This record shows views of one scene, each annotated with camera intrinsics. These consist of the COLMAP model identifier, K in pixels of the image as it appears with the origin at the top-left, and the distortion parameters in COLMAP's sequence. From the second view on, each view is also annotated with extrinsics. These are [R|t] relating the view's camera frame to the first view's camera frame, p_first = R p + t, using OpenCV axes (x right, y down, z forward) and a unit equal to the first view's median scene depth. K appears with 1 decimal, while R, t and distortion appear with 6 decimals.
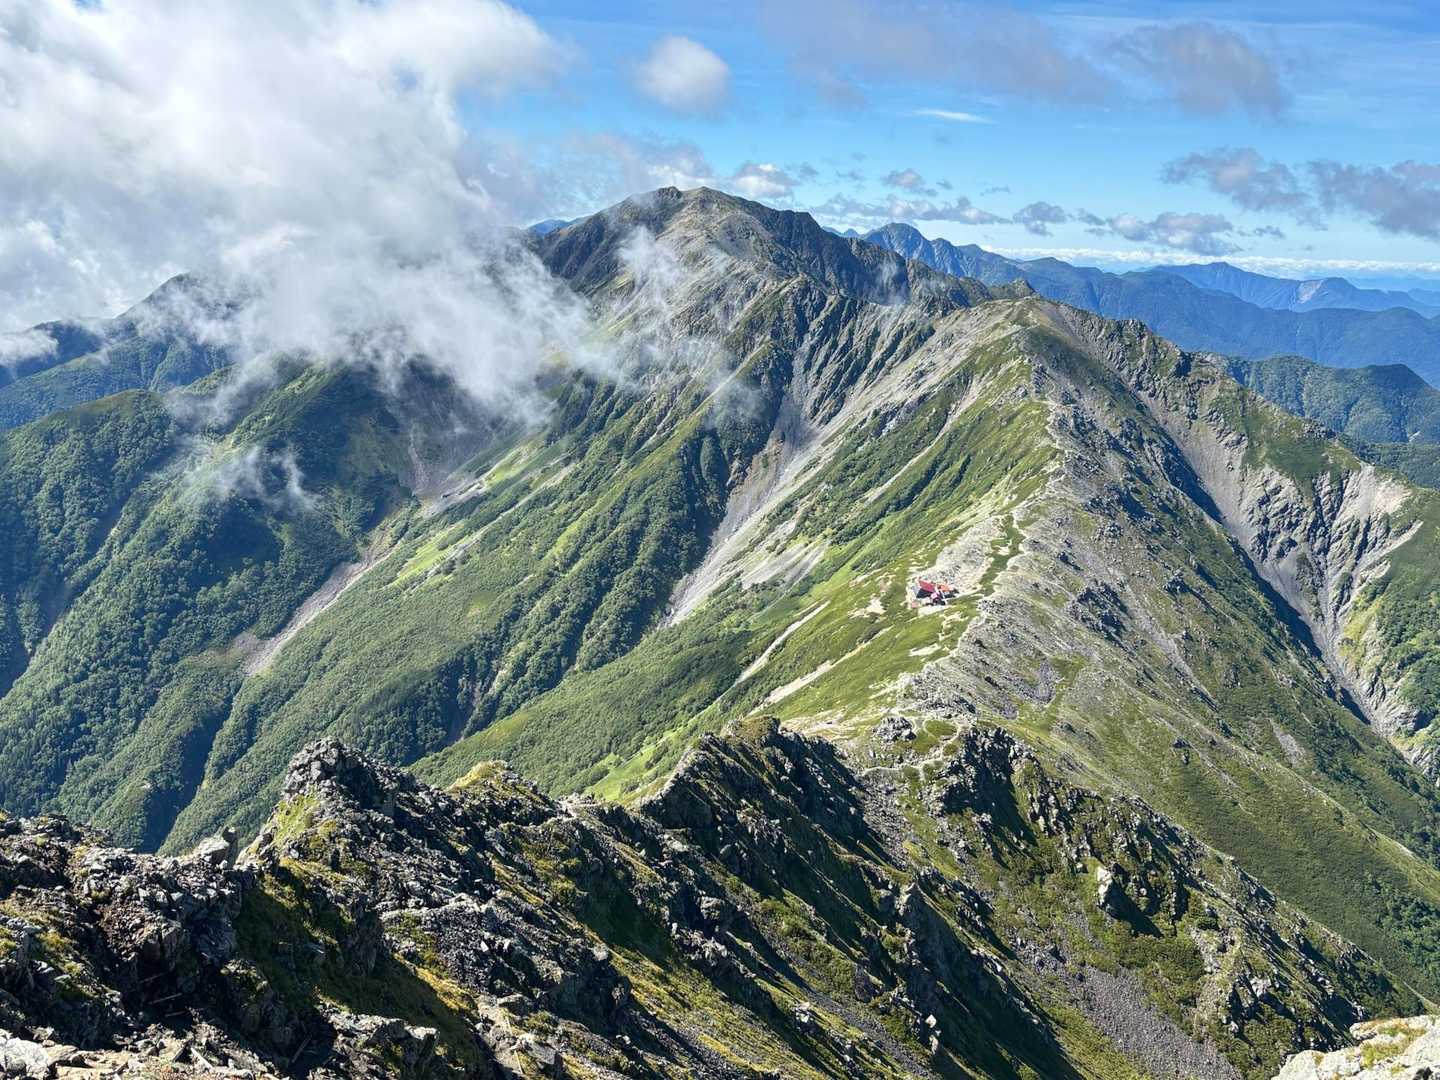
lens RADIAL K [[1413.1, 0, 720.0], [0, 1413.1, 540.0], [0, 0, 1]] dist [0.208161, -0.611037]
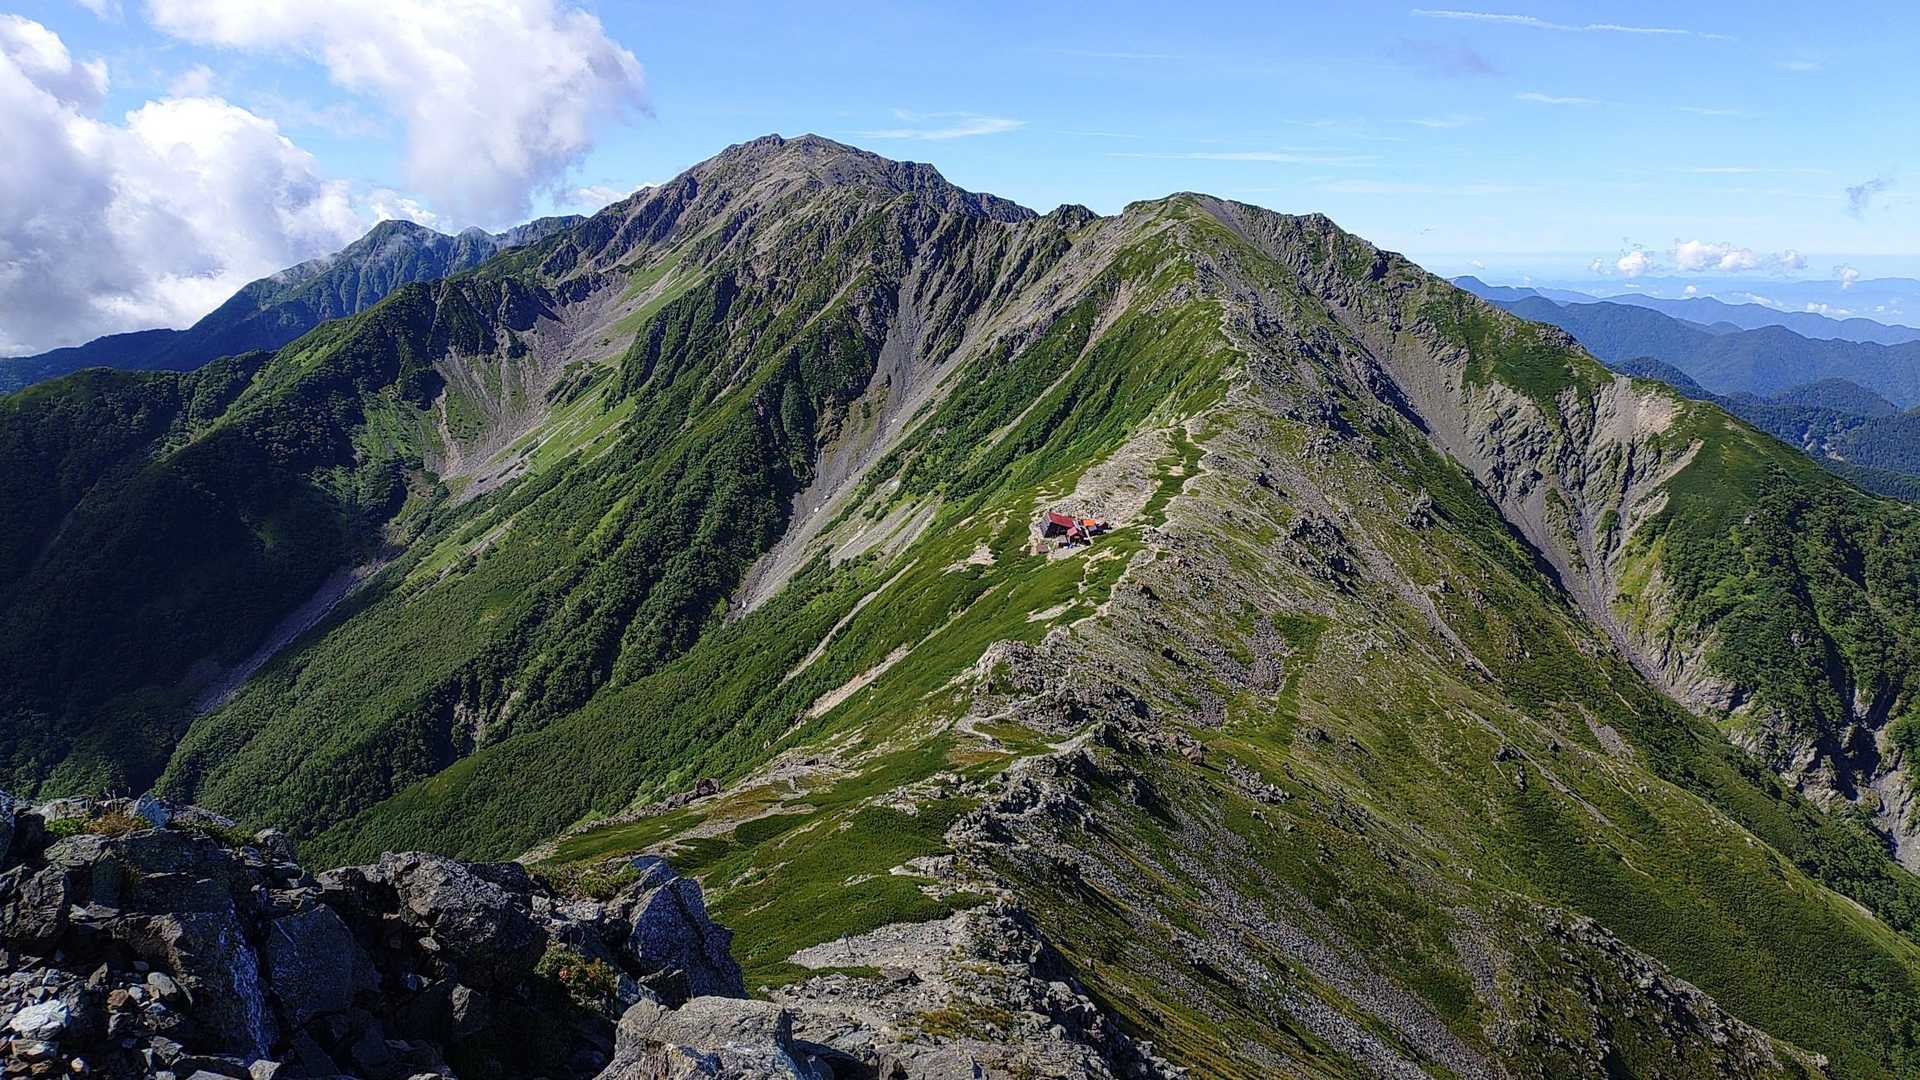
lens RADIAL K [[1390.4, 0, 973.0], [0, 1390.4, 537.8], [0, 0, 1]] dist [0.131374, -0.207749]
pose [[0.997084, -0.041027, 0.064340, 0.043697], [0.041864, 0.999055, -0.011722, 0.030184], [-0.063798, 0.014381, 0.997859, 0.252637]]
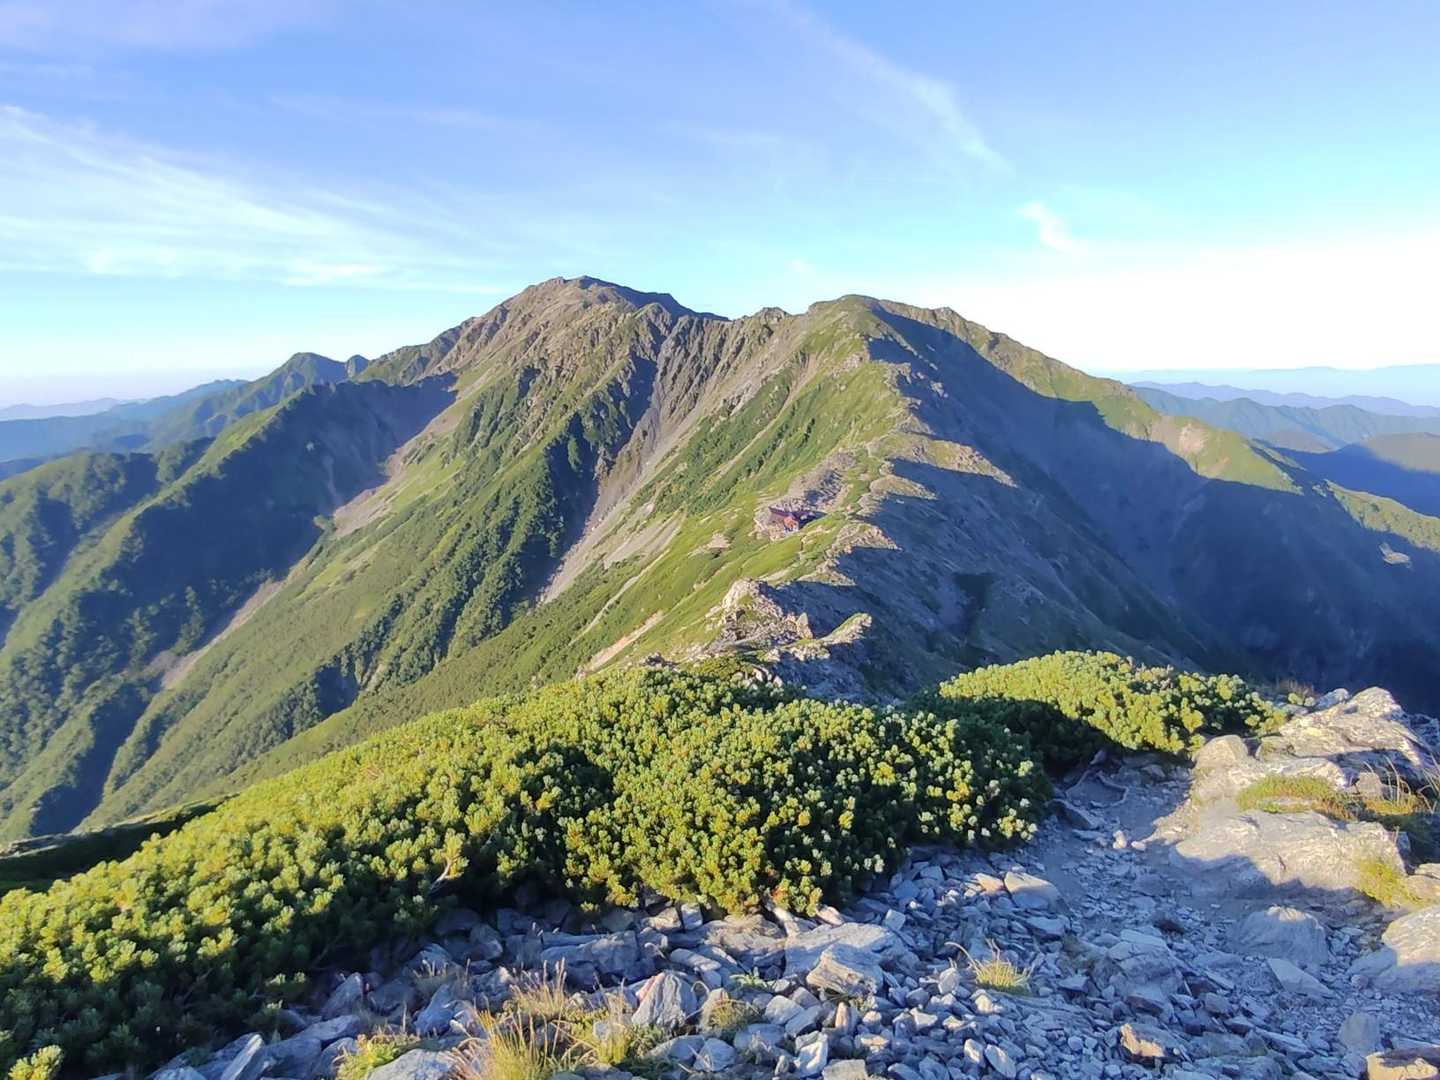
lens RADIAL K [[961.5, 0, 720.0], [0, 961.5, 540.0], [0, 0, 1]] dist [-0.057870, 0.090198]
pose [[0.994250, -0.071829, 0.079416, 0.044109], [0.074523, 0.996722, -0.031497, 0.041481], [-0.076893, 0.037234, 0.996344, 0.298666]]
